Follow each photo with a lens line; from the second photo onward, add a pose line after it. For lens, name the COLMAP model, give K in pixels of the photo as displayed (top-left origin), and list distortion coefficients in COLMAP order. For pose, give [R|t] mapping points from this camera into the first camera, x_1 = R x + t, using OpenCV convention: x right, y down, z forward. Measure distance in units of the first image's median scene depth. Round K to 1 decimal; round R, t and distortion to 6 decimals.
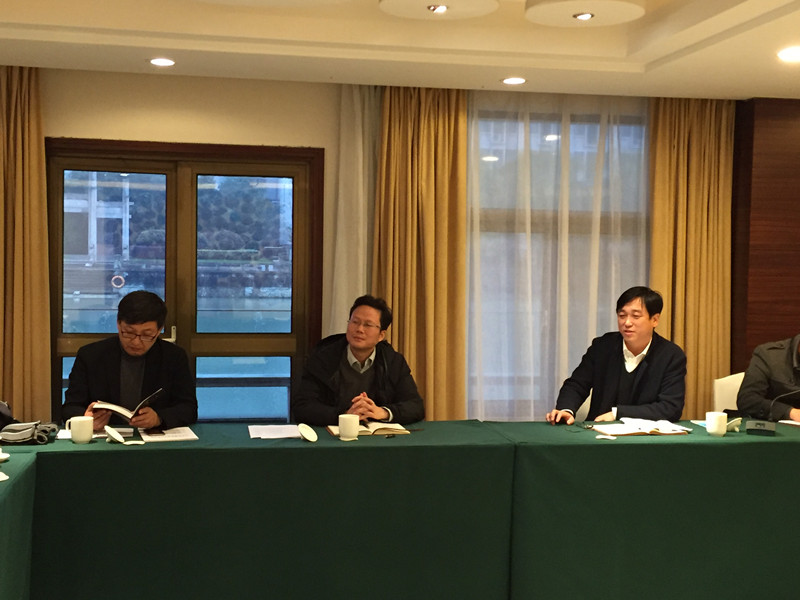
lens RADIAL K [[1224.5, 0, 400.0], [0, 1224.5, 300.0], [0, 0, 1]] dist [0.042707, 0.074013]
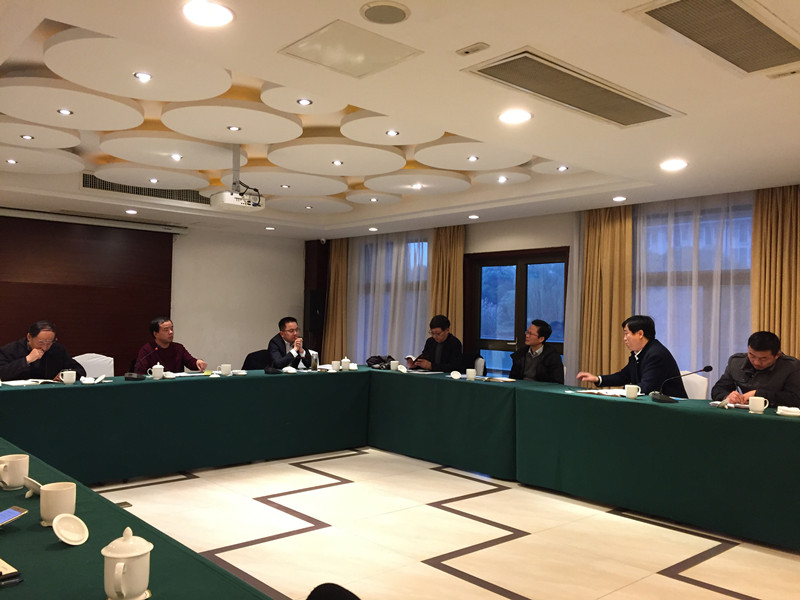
lens RADIAL K [[679.7, 0, 400.0], [0, 679.7, 300.0], [0, 0, 1]] dist [0.049941, -0.016408]
pose [[0.495470, -0.019716, -0.868402, 0.771371], [-0.031375, 0.998684, -0.040575, 0.013541], [0.868058, 0.047350, 0.494199, 0.246006]]
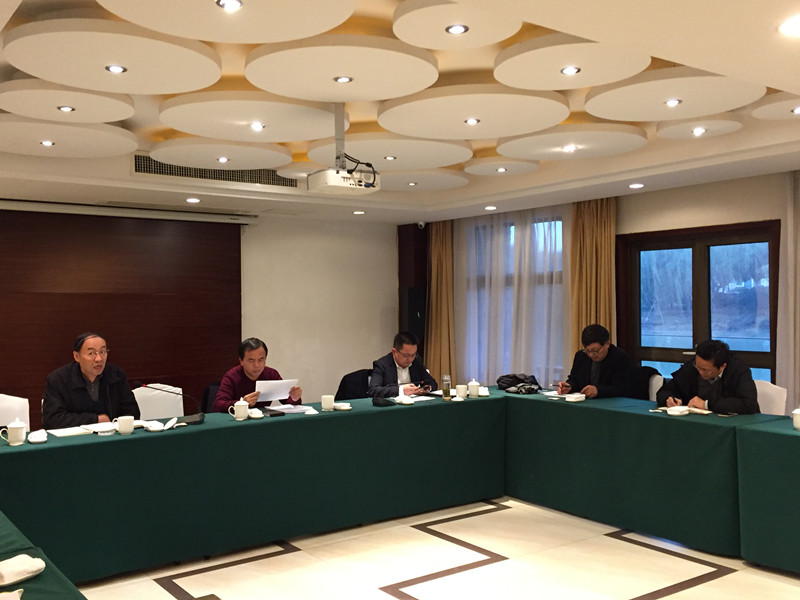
lens RADIAL K [[786.2, 0, 400.0], [0, 786.2, 300.0], [0, 0, 1]] dist [0.078926, 0.012446]
pose [[0.404985, -0.018941, -0.914127, 0.623043], [-0.001247, 0.999773, -0.021268, -0.012259], [0.914322, 0.009753, 0.404870, 0.242310]]
